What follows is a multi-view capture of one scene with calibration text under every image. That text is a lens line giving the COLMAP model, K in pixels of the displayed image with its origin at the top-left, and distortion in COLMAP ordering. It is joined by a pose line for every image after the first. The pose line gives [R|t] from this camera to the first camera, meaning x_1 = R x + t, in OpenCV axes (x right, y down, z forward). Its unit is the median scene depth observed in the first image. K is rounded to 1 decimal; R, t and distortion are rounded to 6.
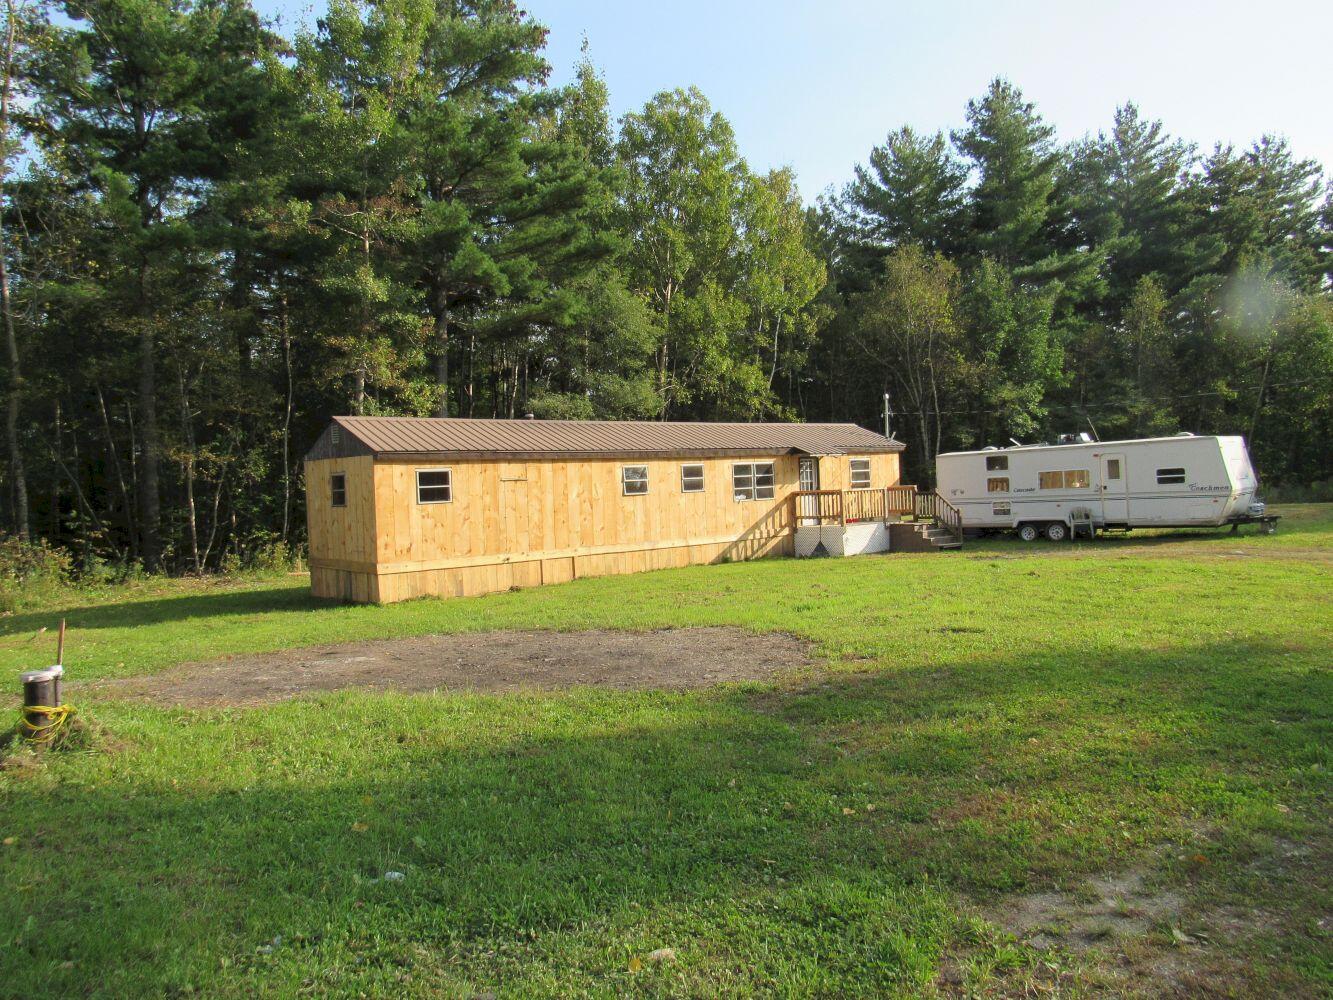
lens RADIAL K [[948.7, 0, 666.1], [0, 948.7, 500.9], [0, 0, 1]] dist [-0.046718, 0.012499]
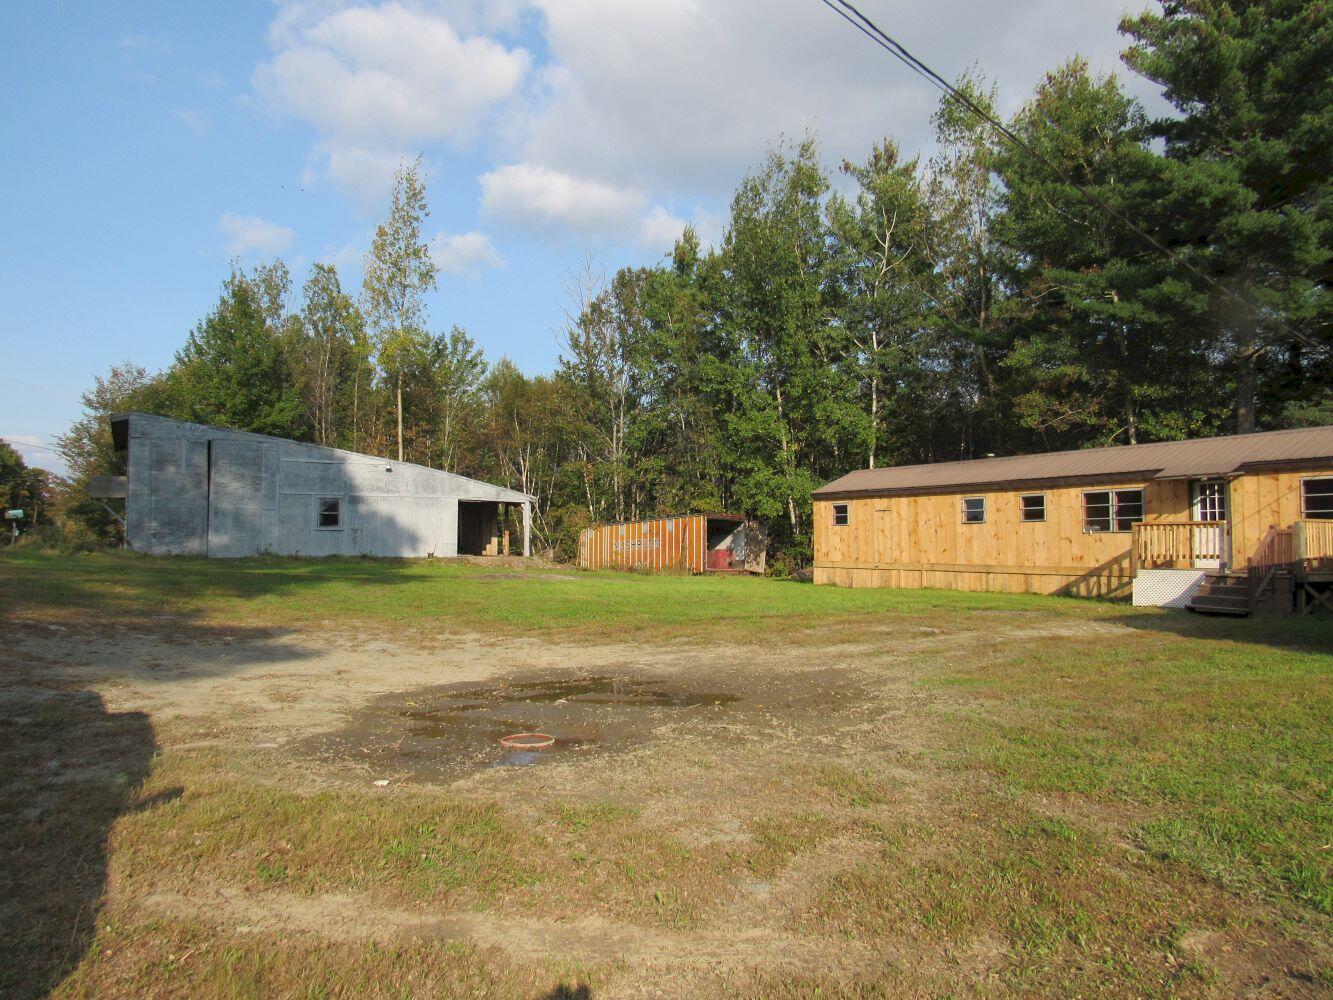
lens RADIAL K [[948.7, 0, 666.7], [0, 948.7, 499.8], [0, 0, 1]] dist [-0.046718, 0.012499]
pose [[-0.150545, 0.008917, -0.988563, 1.084285], [0.007797, 0.999939, 0.007832, -0.043429], [0.988572, -0.006529, -0.150605, 0.763236]]
